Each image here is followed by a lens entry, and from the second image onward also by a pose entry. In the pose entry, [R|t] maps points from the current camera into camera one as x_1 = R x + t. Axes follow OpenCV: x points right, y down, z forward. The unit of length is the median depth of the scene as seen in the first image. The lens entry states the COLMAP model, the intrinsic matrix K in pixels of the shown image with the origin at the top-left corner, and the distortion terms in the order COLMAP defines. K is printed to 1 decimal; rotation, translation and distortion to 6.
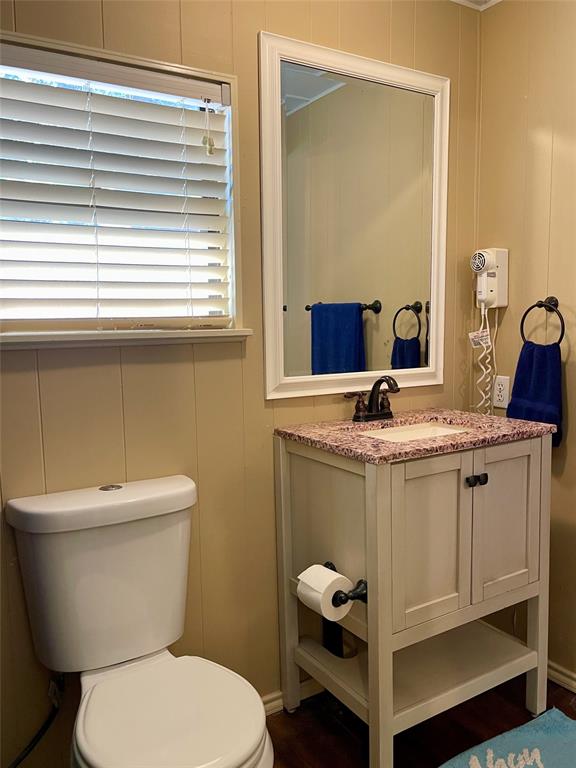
lens RADIAL K [[598.1, 0, 287.9], [0, 598.1, 381.4], [0, 0, 1]] dist [0.046301, -0.046051]
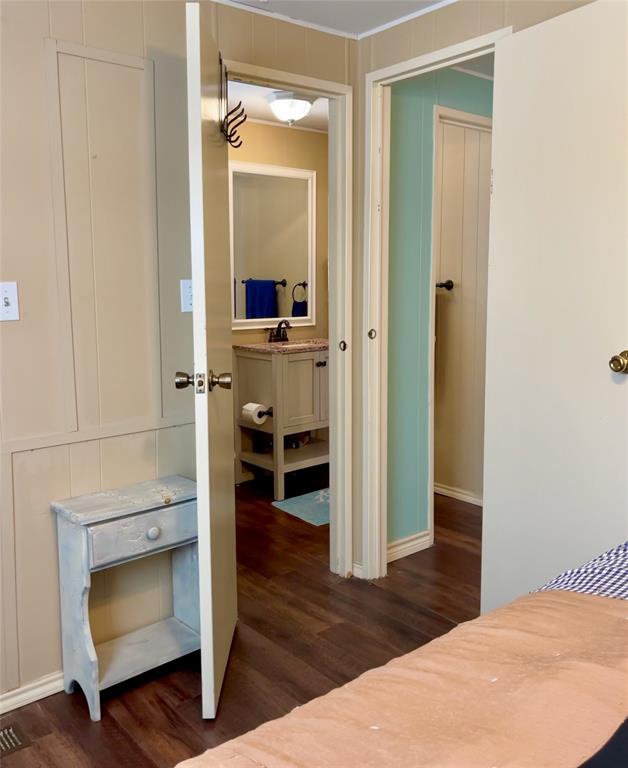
lens RADIAL K [[698.9, 0, 313.4], [0, 698.9, 381.6], [0, 0, 1]] dist [0.007813, 0.000490]
pose [[0.989267, -0.007435, 0.145928, -0.085862], [0.001147, 0.999069, 0.043125, 0.098168], [-0.146113, -0.042495, 0.988355, -1.364555]]
